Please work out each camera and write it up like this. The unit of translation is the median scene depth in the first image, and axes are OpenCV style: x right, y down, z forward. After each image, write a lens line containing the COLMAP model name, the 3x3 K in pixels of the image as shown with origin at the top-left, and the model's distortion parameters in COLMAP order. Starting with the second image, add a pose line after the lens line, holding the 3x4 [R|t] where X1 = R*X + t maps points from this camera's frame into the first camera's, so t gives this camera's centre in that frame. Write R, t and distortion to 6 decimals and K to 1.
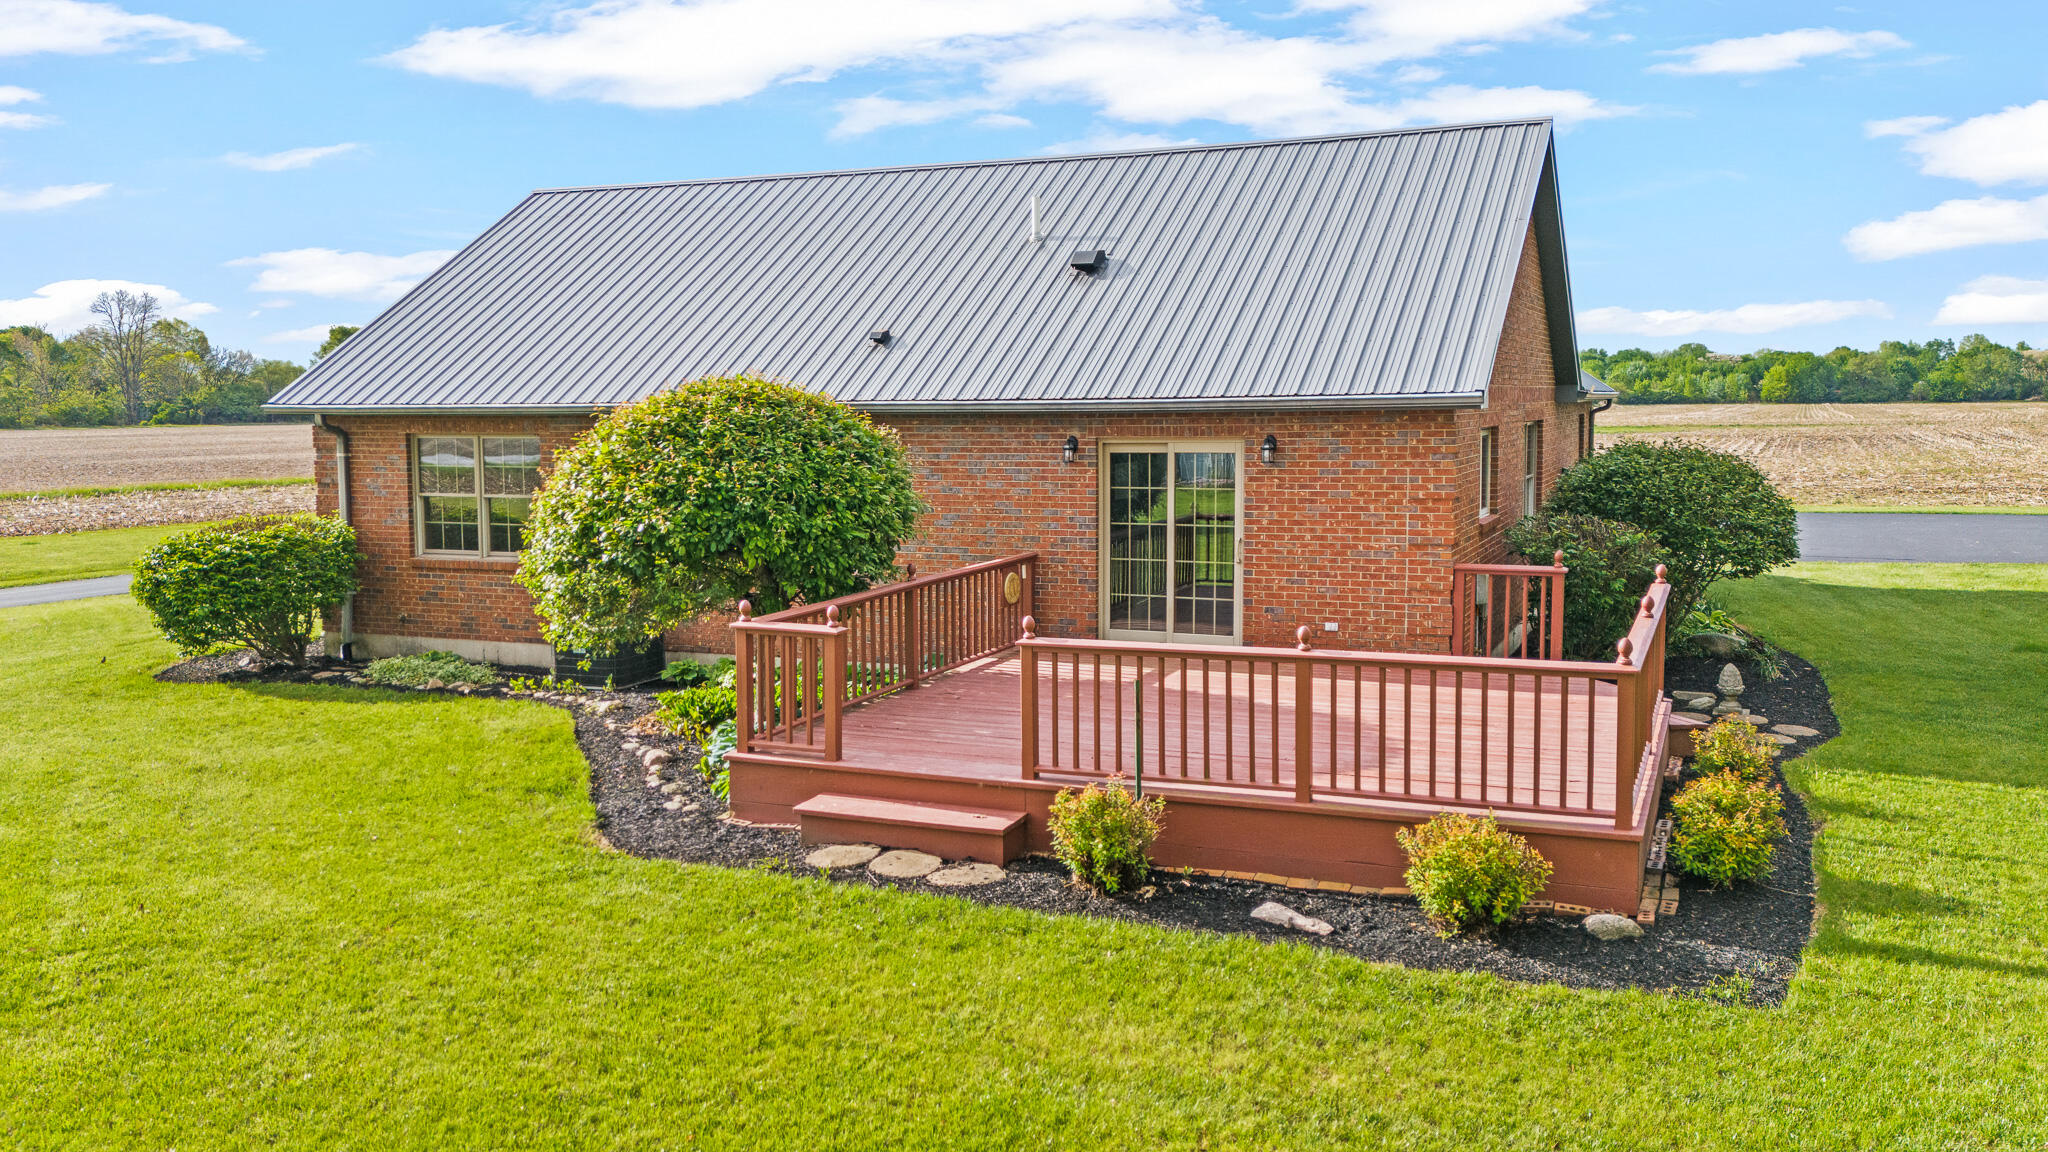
lens RADIAL K [[1604.0, 0, 1037.3], [0, 1604.0, 568.5], [0, 0, 1]] dist [0.045948, -0.068111]
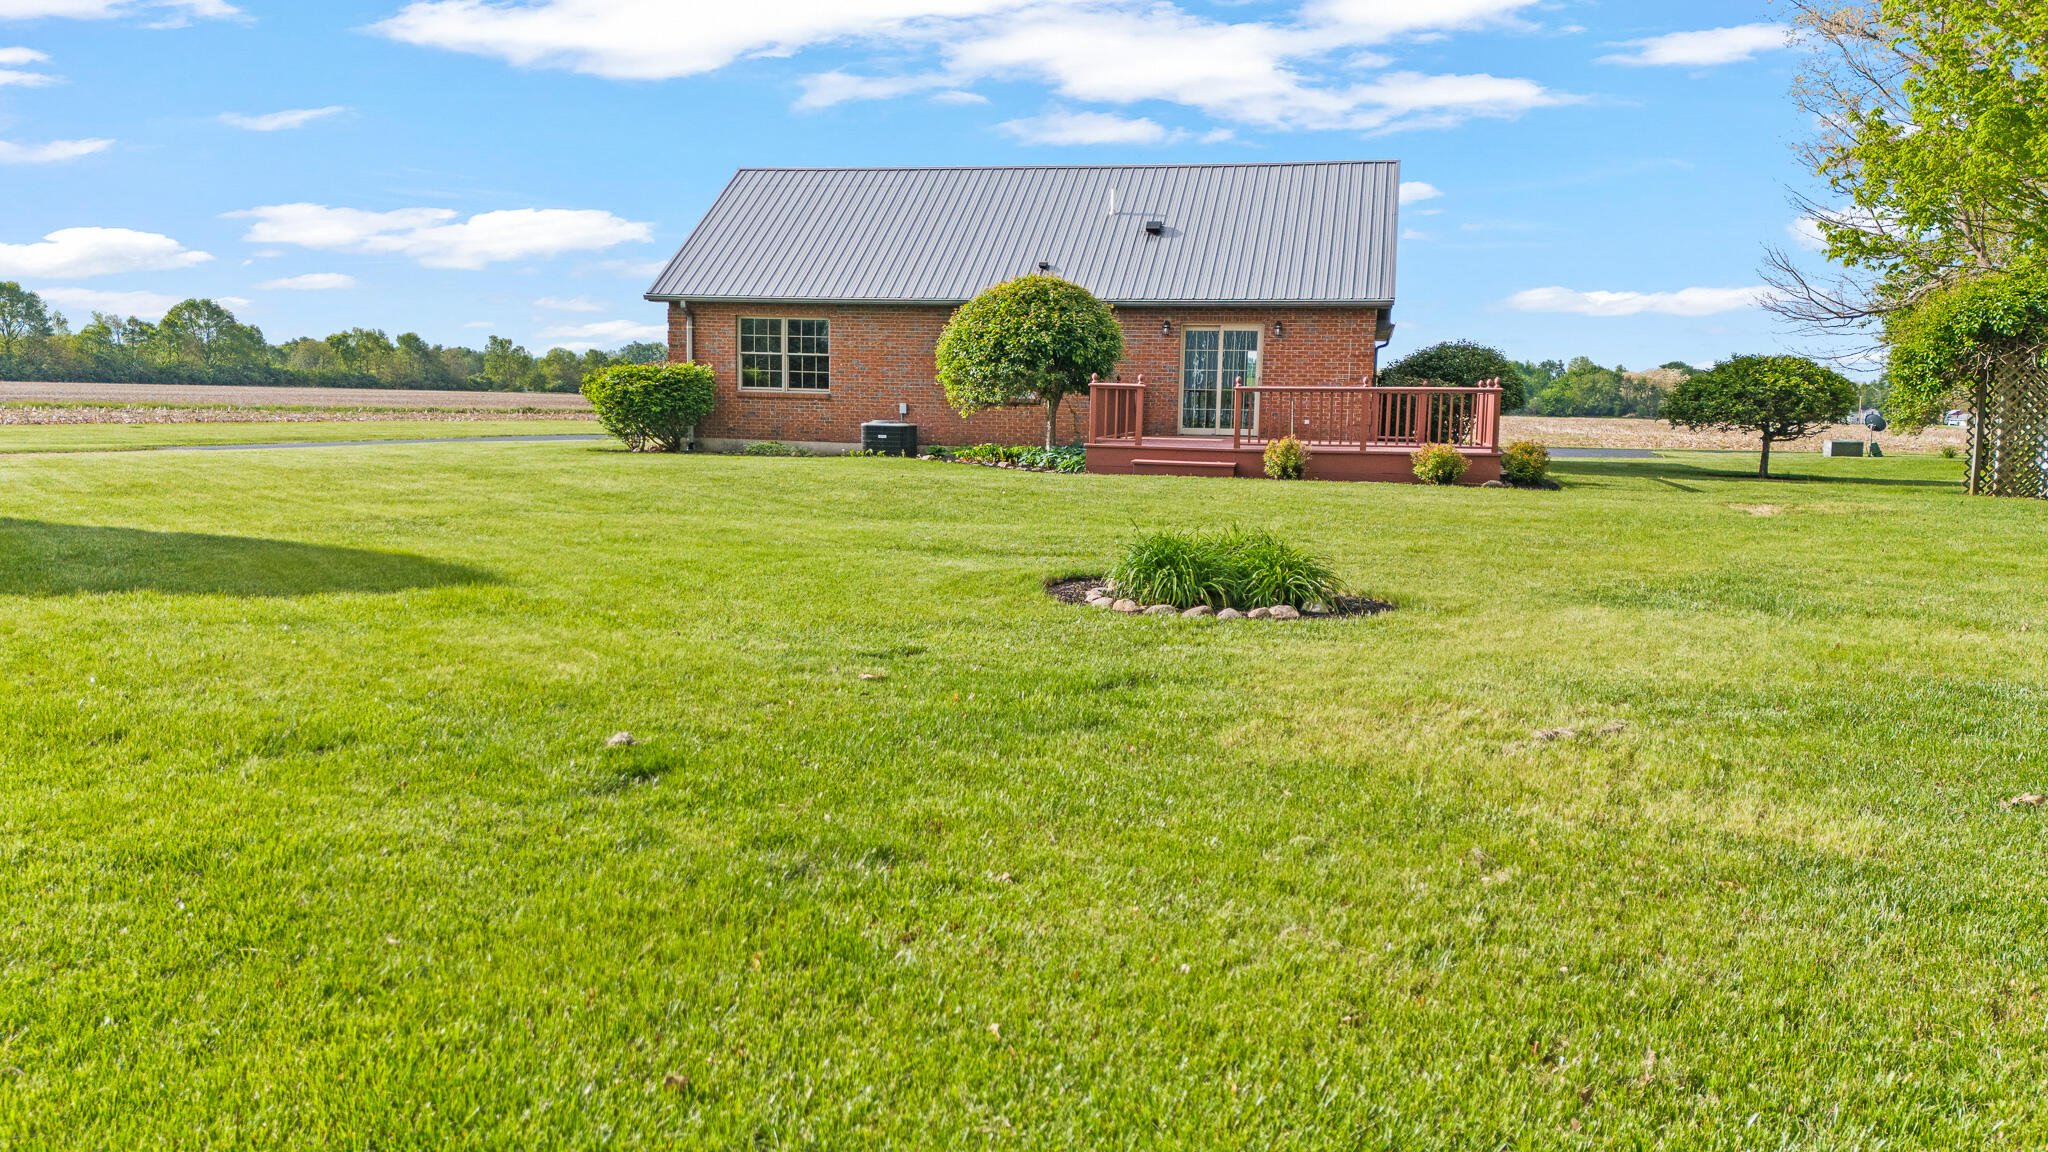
lens RADIAL K [[1604.0, 0, 1037.3], [0, 1604.0, 568.5], [0, 0, 1]] dist [0.045948, -0.068111]
pose [[0.979907, 0.006053, 0.199365, -0.457498], [-0.006589, 0.999976, 0.002024, 0.185318], [-0.199348, -0.003297, 0.979923, -0.725349]]
